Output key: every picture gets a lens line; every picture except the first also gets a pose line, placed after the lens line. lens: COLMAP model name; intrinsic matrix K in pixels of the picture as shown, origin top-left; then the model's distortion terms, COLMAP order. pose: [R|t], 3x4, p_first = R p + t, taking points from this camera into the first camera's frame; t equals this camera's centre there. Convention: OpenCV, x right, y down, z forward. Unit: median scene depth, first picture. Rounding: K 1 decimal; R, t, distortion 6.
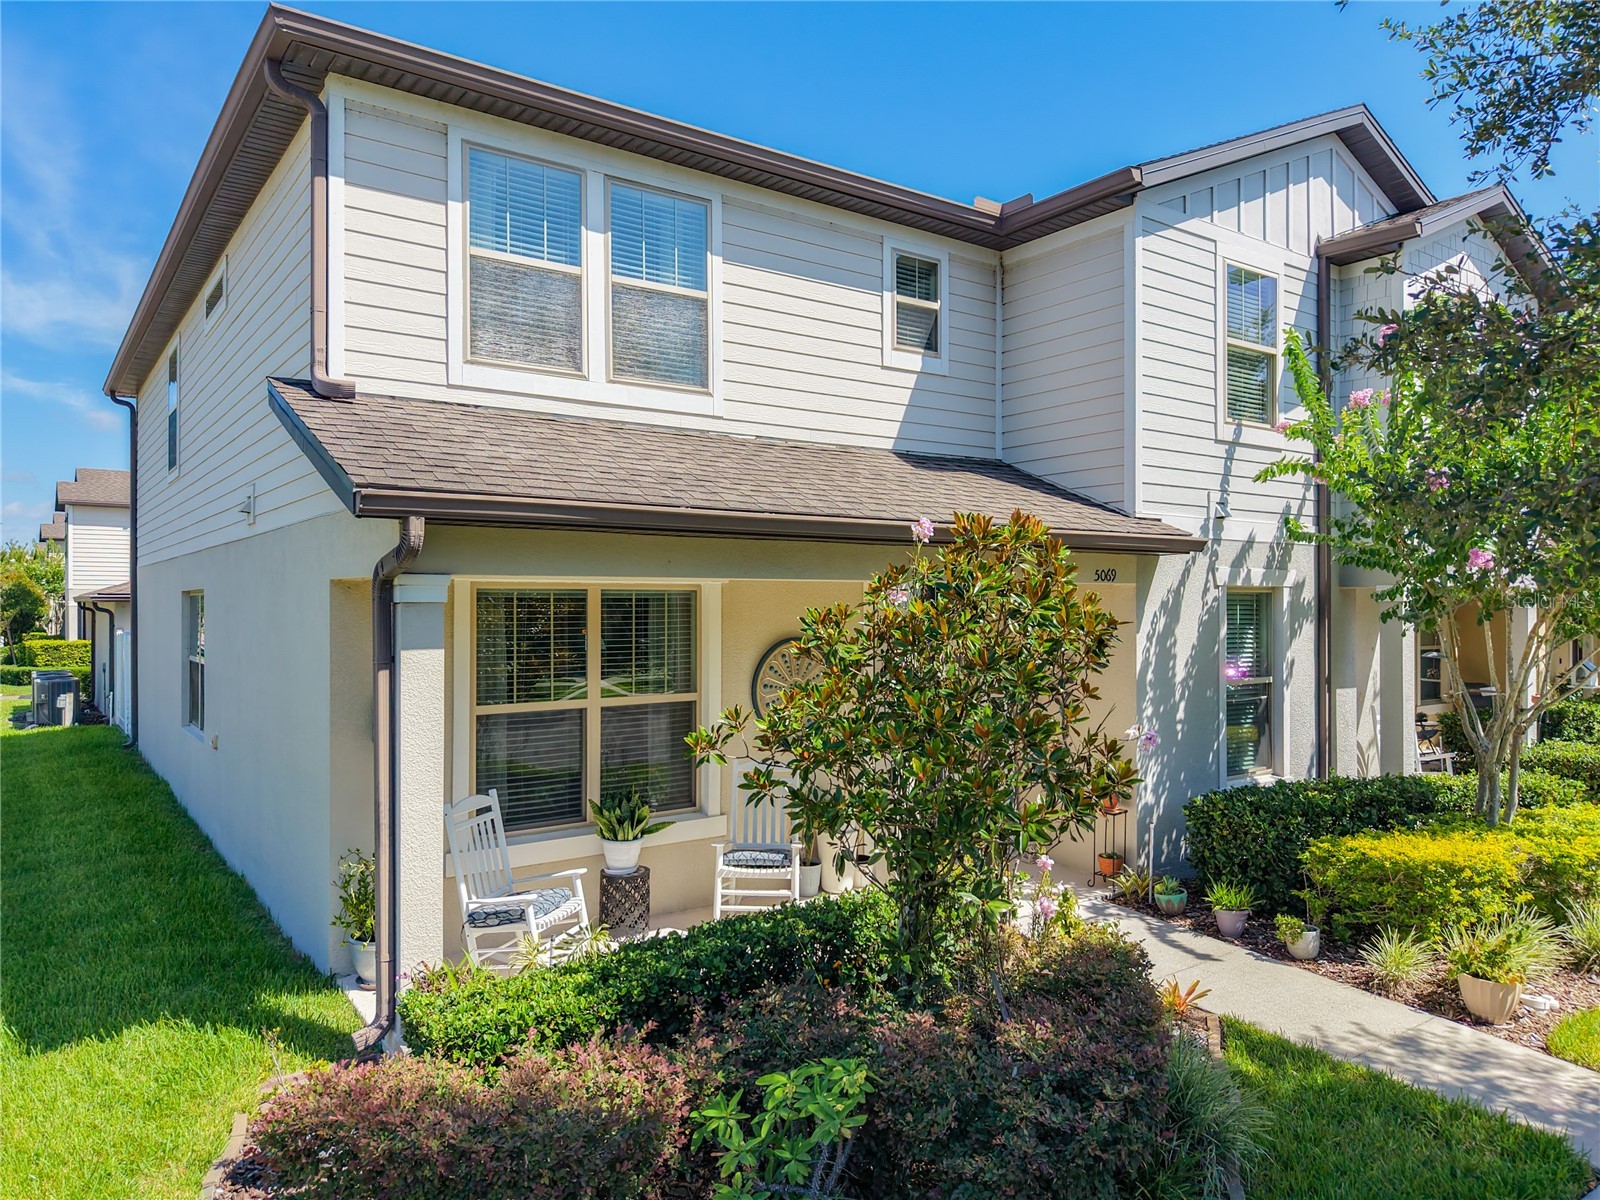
lens RADIAL K [[1090.2, 0, 801.7], [0, 1090.2, 591.8], [0, 0, 1]] dist [0.003512, -0.004389]
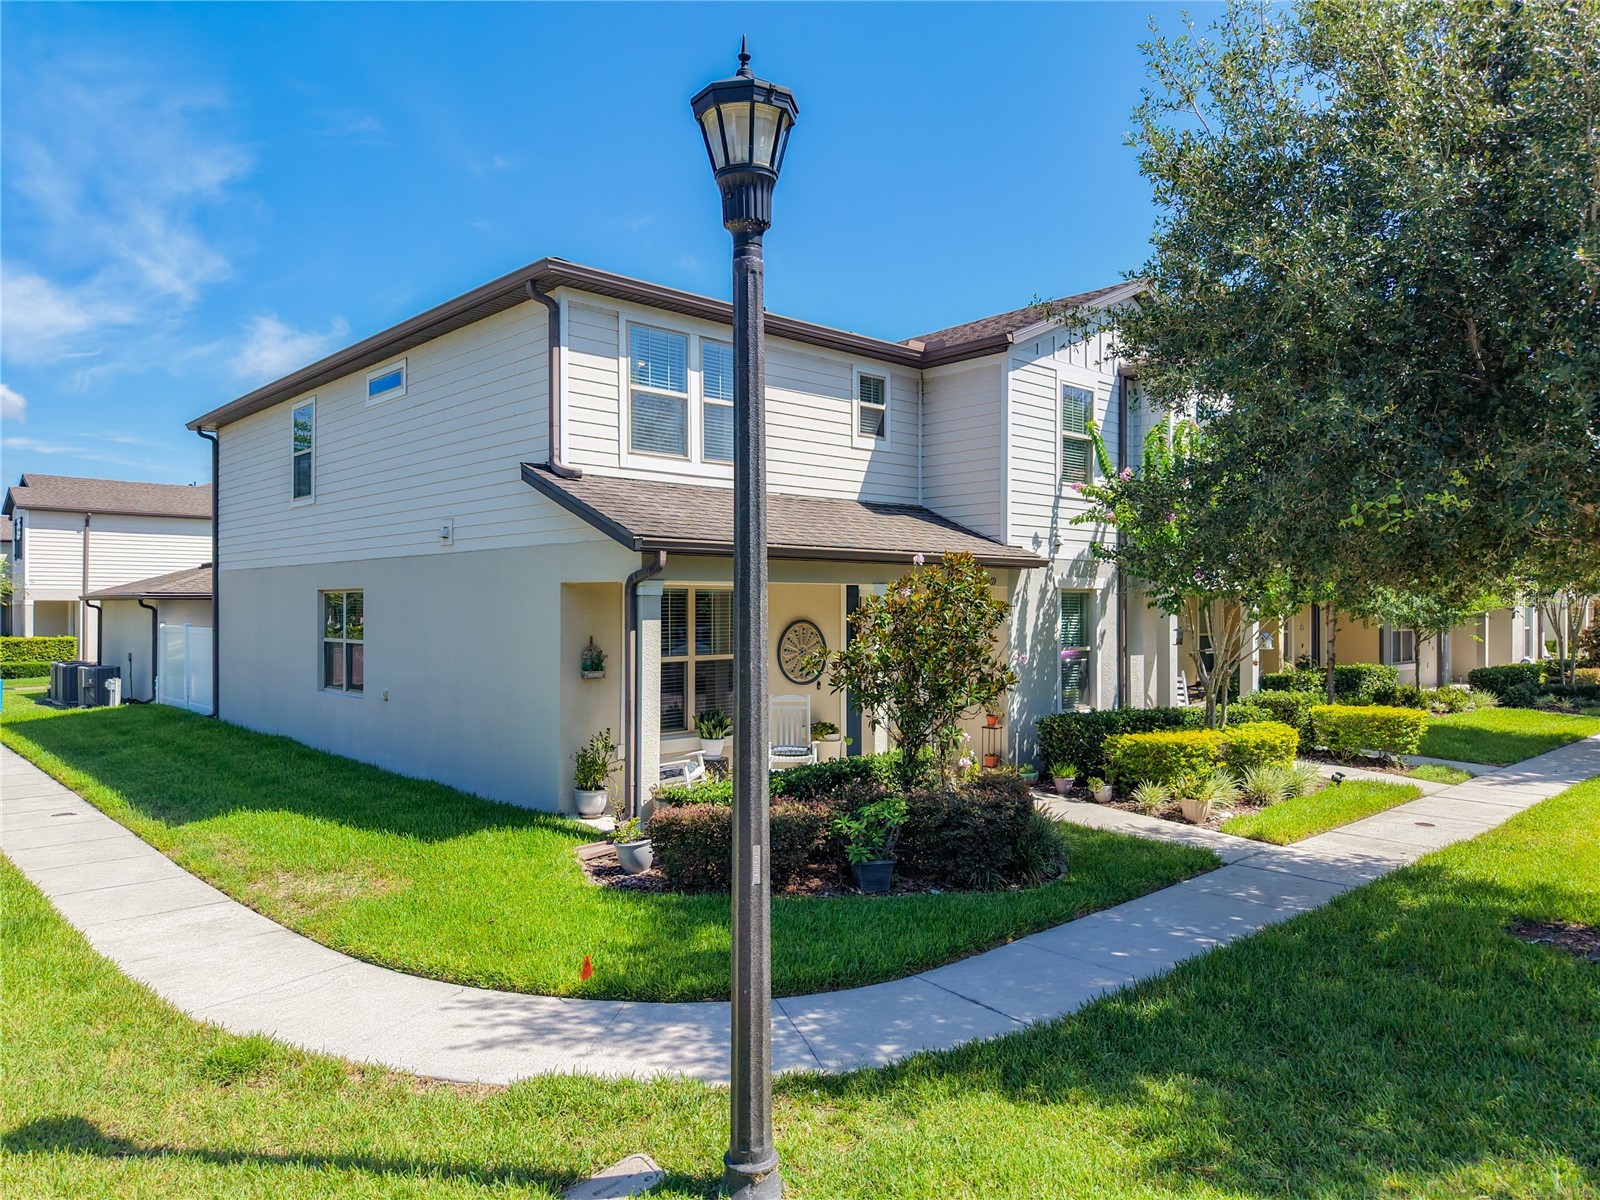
lens RADIAL K [[1079.8, 0, 800.0], [0, 1079.8, 600.0], [0, 0, 1]] dist [0.003514, 0.002479]
pose [[0.990836, 0.002982, 0.135036, -0.247764], [-0.003641, 0.999983, 0.004634, 0.005929], [-0.135020, -0.005084, 0.990830, -0.626876]]
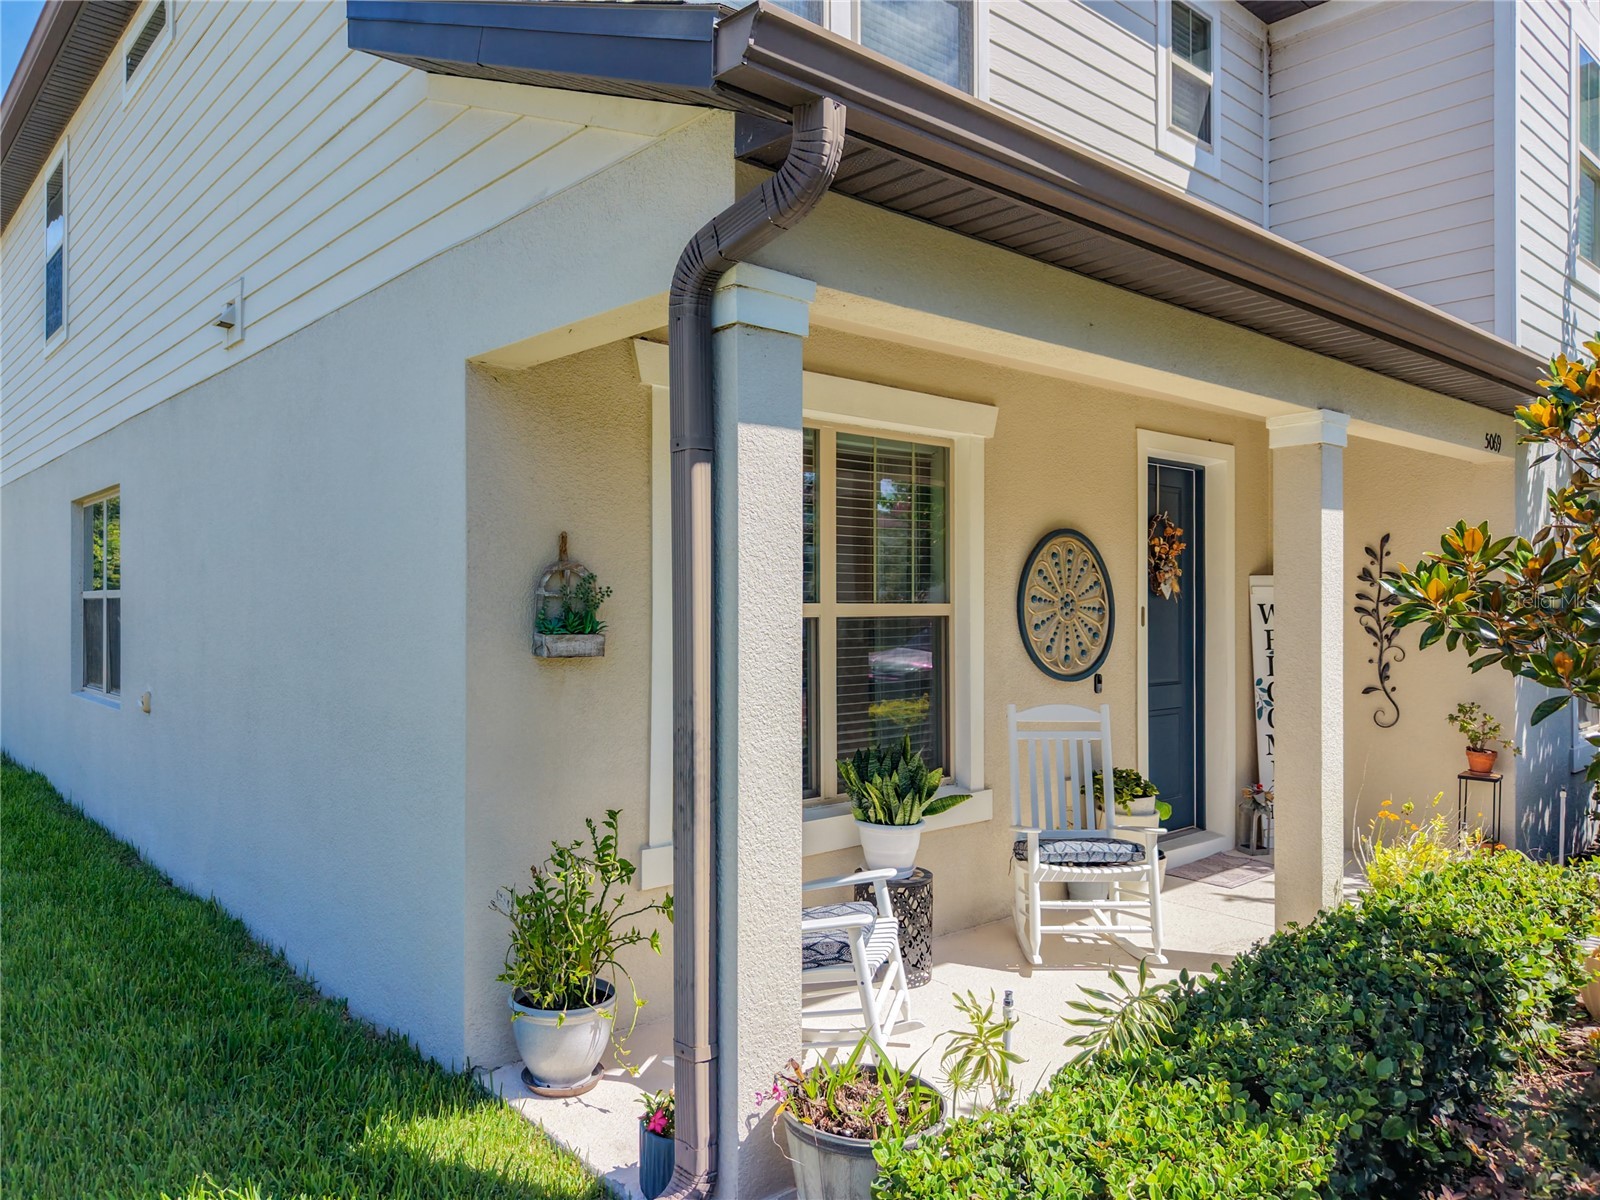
lens RADIAL K [[1135.2, 0, 782.3], [0, 1135.2, 605.4], [0, 0, 1]] dist [-0.012456, -0.004219]
pose [[0.995215, -0.000702, 0.097705, -0.281650], [-0.000211, 0.999956, 0.009326, 0.092782], [-0.097707, -0.009302, 0.995172, 0.351968]]
